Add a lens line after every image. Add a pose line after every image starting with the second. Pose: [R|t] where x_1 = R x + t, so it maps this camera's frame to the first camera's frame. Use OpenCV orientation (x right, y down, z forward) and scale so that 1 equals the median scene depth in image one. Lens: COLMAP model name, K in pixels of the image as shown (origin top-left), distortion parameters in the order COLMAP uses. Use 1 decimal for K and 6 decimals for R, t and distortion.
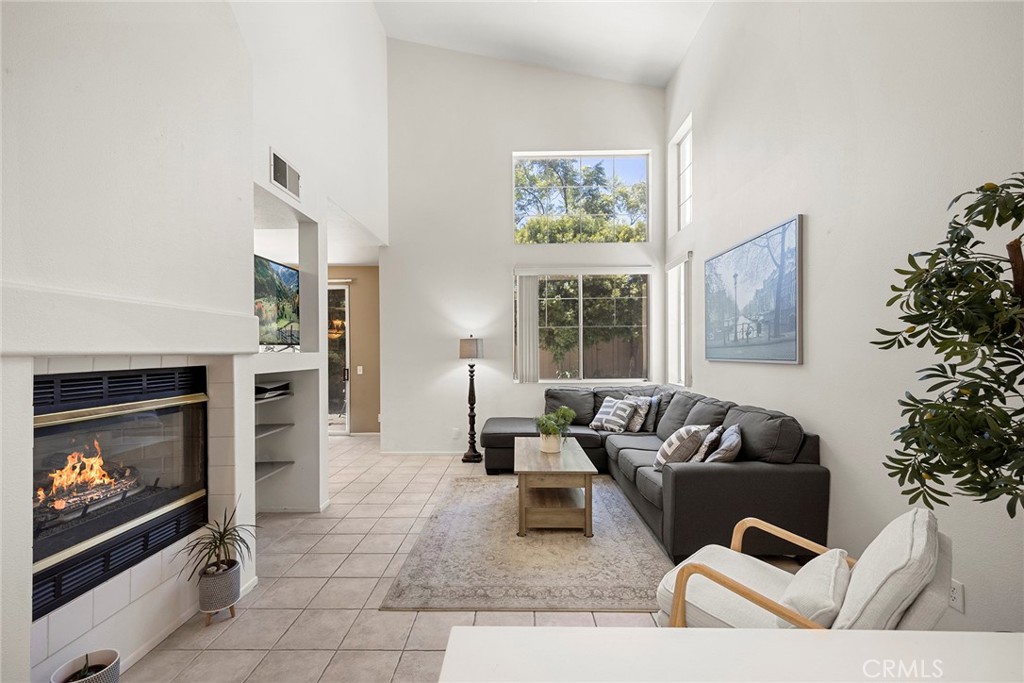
lens RADIAL K [[419.6, 0, 511.3], [0, 419.6, 352.4], [0, 0, 1]] dist [0.015176, -0.000014]
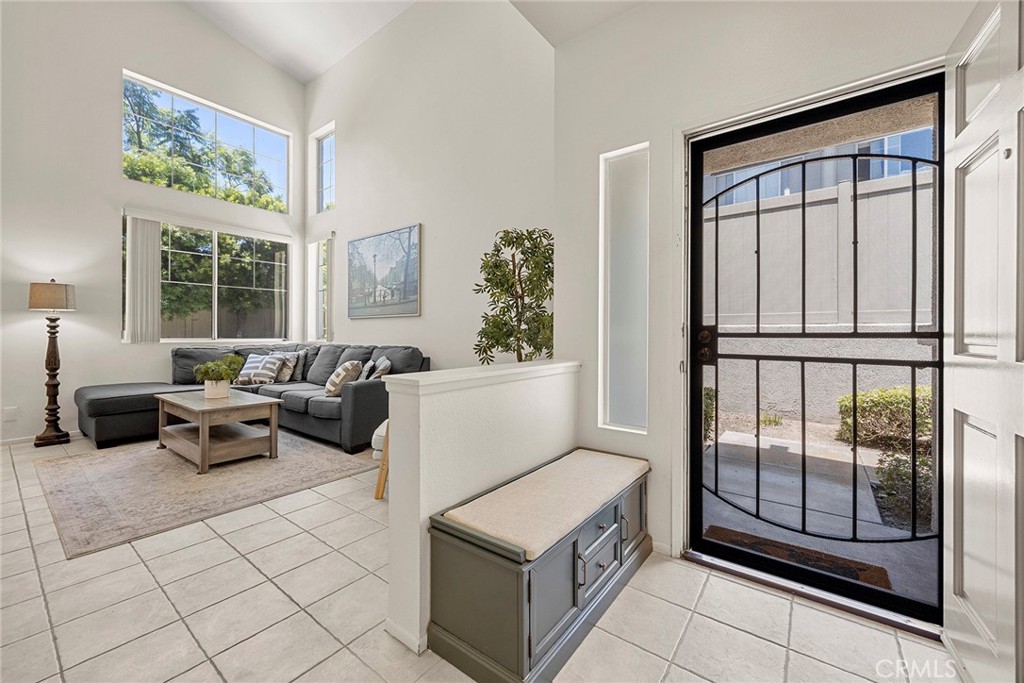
lens RADIAL K [[403.0, 0, 509.7], [0, 403.0, 336.1], [0, 0, 1]] dist [0.001997, -0.000335]
pose [[0.593047, 0.005808, 0.805147, -0.295671], [-0.006432, 0.999976, -0.002475, 0.090180], [-0.805142, -0.003711, 0.593070, -0.161932]]
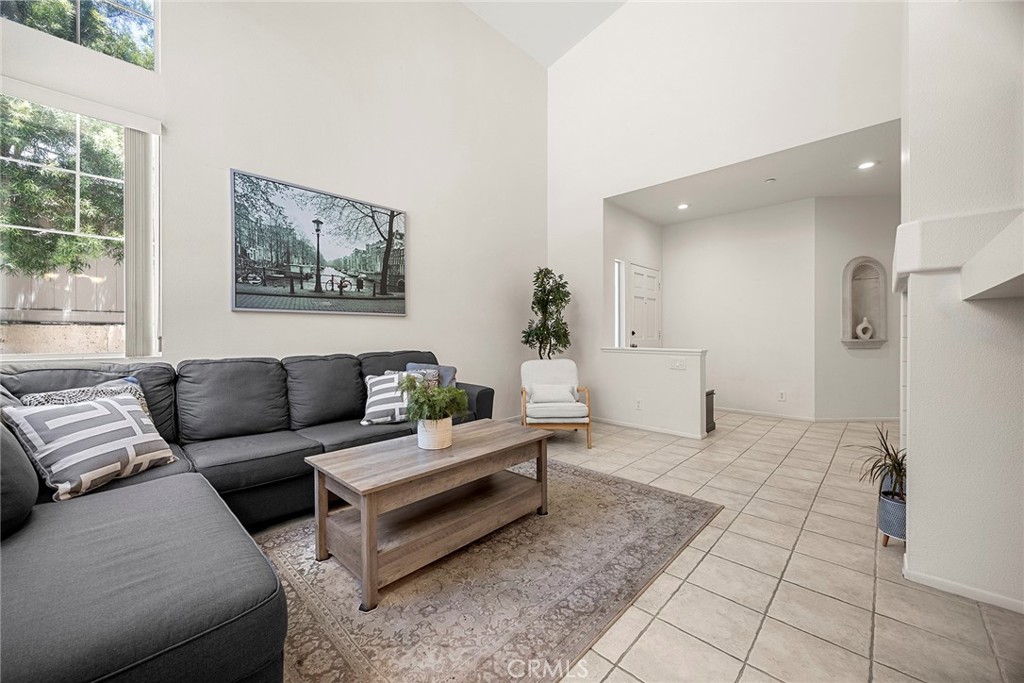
lens RADIAL K [[390.4, 0, 515.9], [0, 390.4, 336.6], [0, 0, 1]] dist [0.000701, 0.000054]
pose [[-0.738353, 0.003796, 0.674404, -0.409681], [0.010210, 0.999932, 0.005550, 0.078661], [-0.674337, 0.010984, -0.738342, 1.445900]]
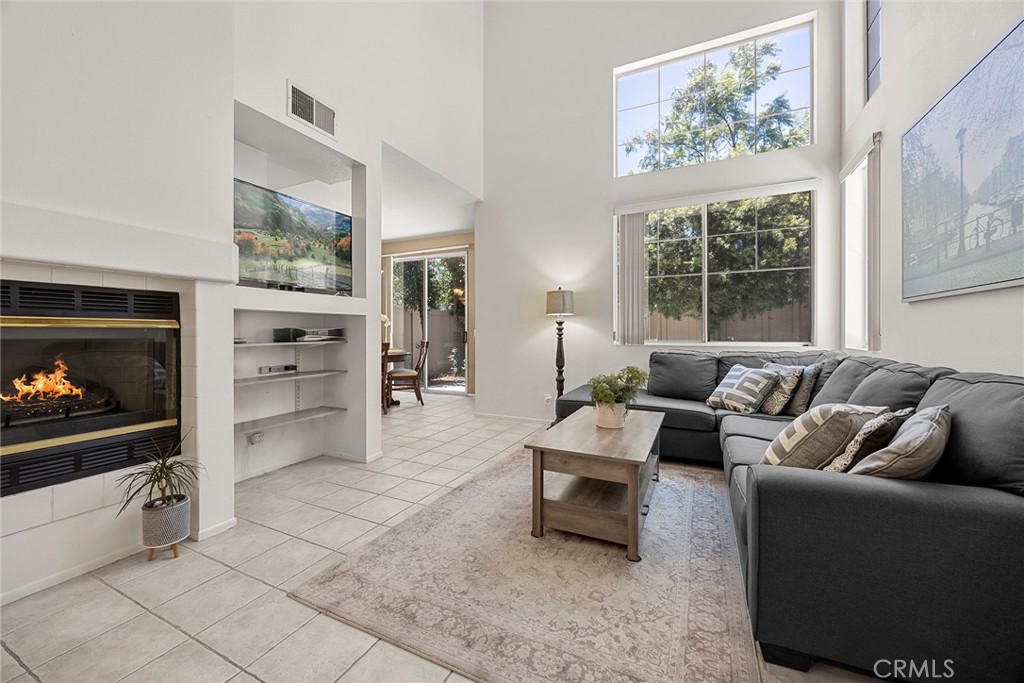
lens RADIAL K [[391.4, 0, 514.3], [0, 391.4, 332.2], [0, 0, 1]] dist [-0.001250, 0.000022]
pose [[0.909573, 0.006454, -0.415493, 0.240981], [-0.006754, 0.999977, 0.000747, 0.078832], [0.415488, 0.002126, 0.909596, 0.339559]]
